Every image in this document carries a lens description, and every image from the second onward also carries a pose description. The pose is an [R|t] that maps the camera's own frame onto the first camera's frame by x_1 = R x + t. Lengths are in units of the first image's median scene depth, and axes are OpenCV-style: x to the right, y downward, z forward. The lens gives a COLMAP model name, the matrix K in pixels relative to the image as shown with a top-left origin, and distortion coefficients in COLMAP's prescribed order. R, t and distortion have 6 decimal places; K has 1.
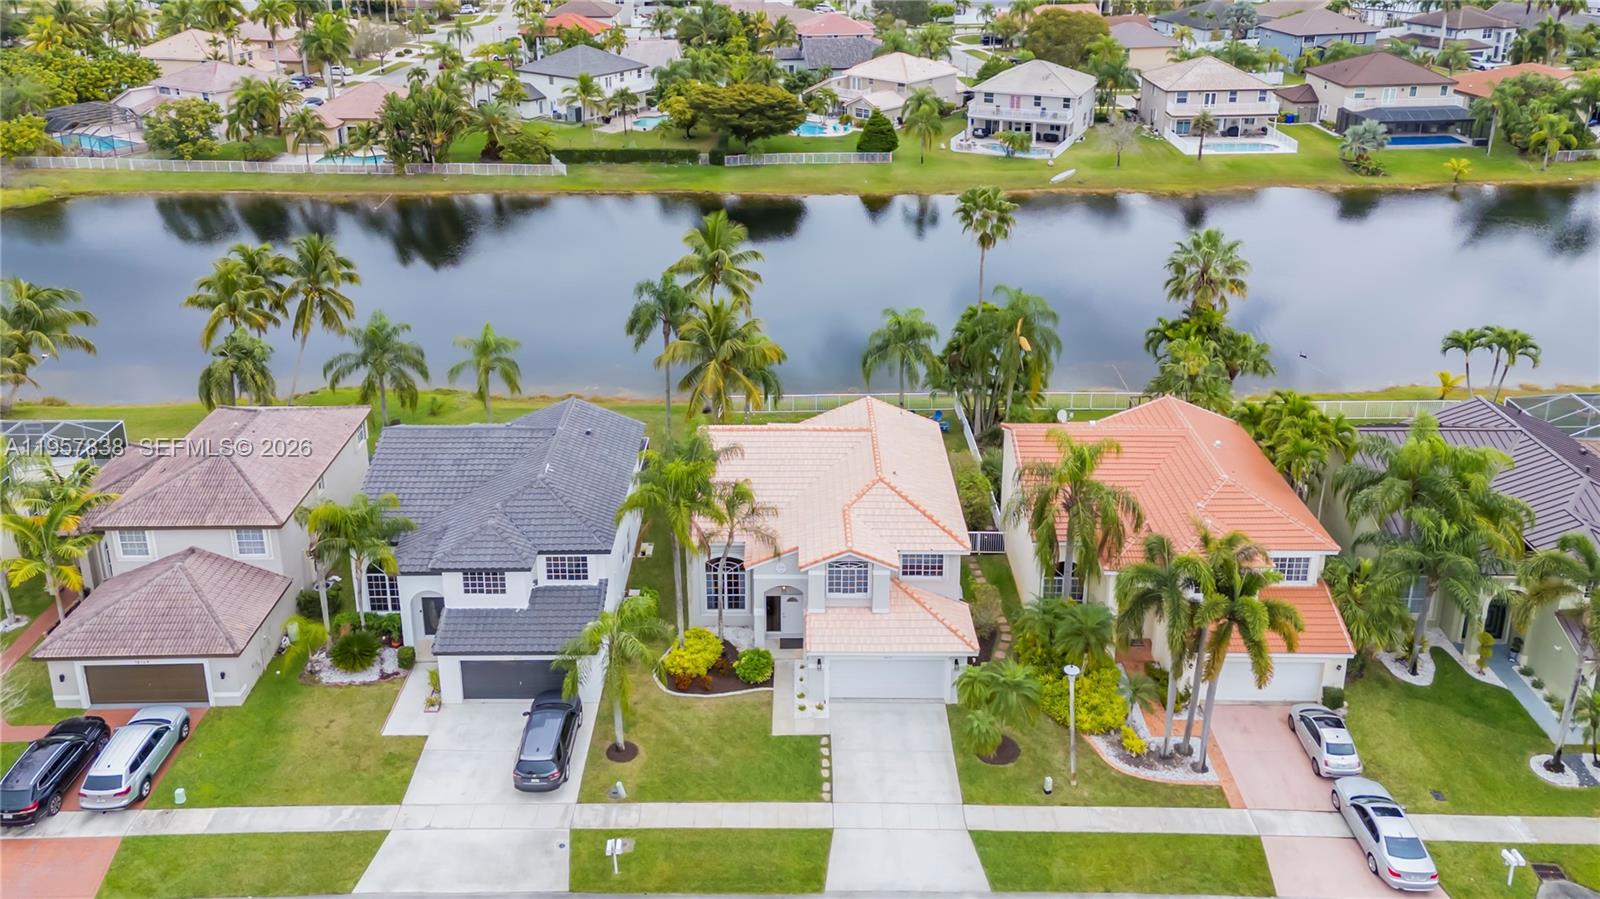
lens RADIAL K [[1155.6, 0, 781.7], [0, 1155.6, 311.1], [0, 0, 1]] dist [0.050109, 0.009096]
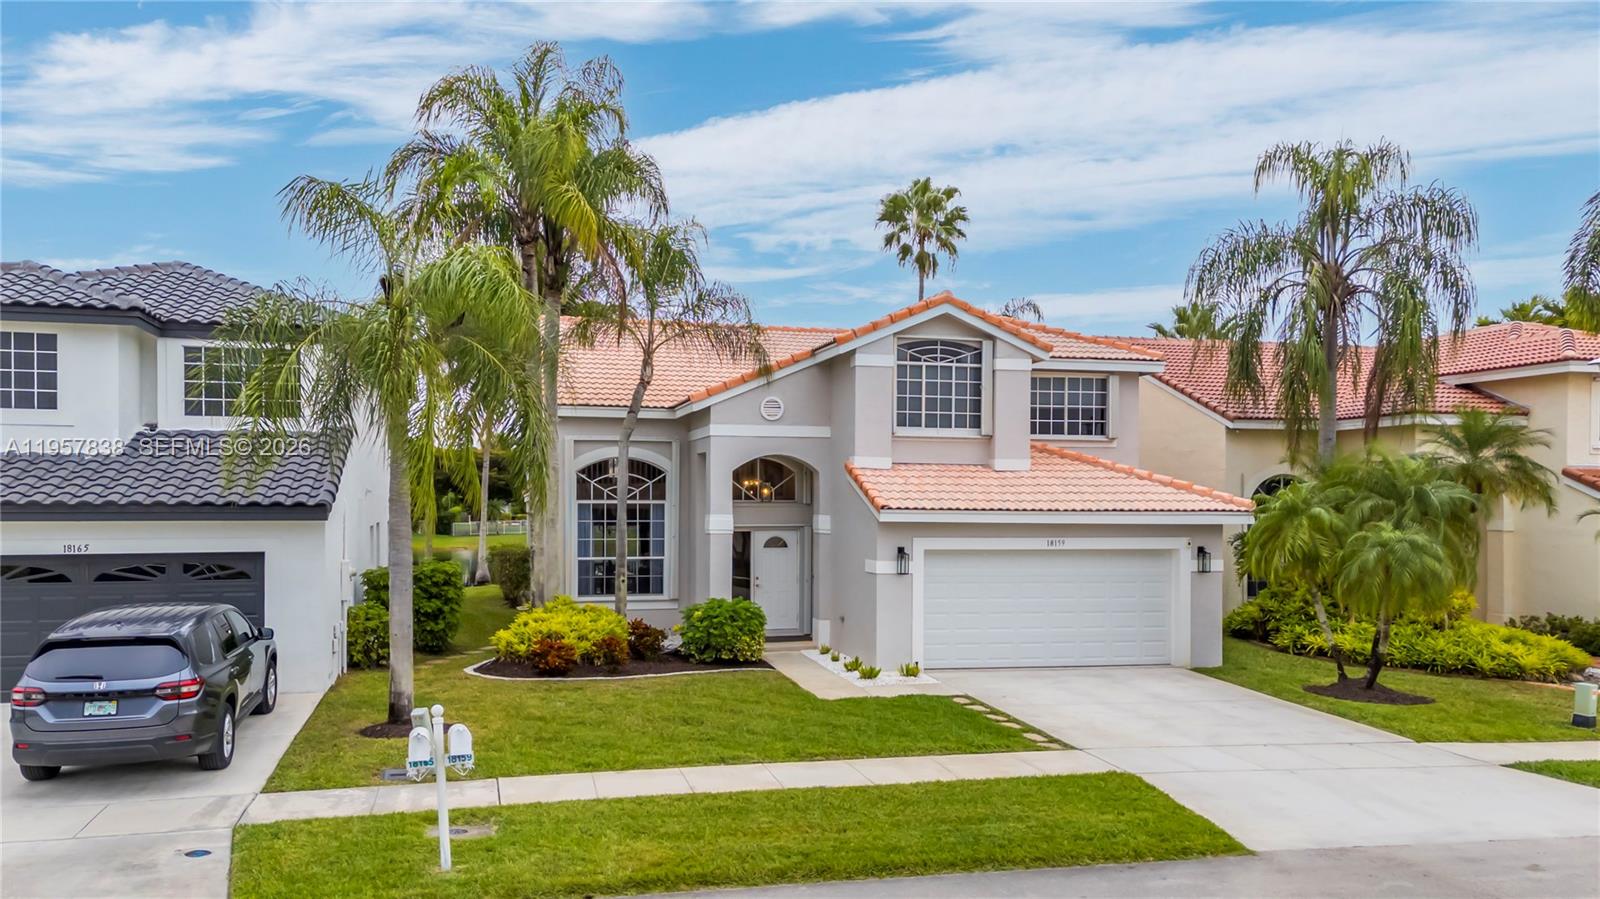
lens RADIAL K [[1155.6, 0, 752.5], [0, 1155.6, 575.7], [0, 0, 1]] dist [0.050109, 0.009096]
pose [[0.971638, -0.002204, 0.236463, -0.107009], [0.069127, 0.958925, -0.275108, 0.387146], [-0.226144, 0.283651, 0.931880, 0.587404]]
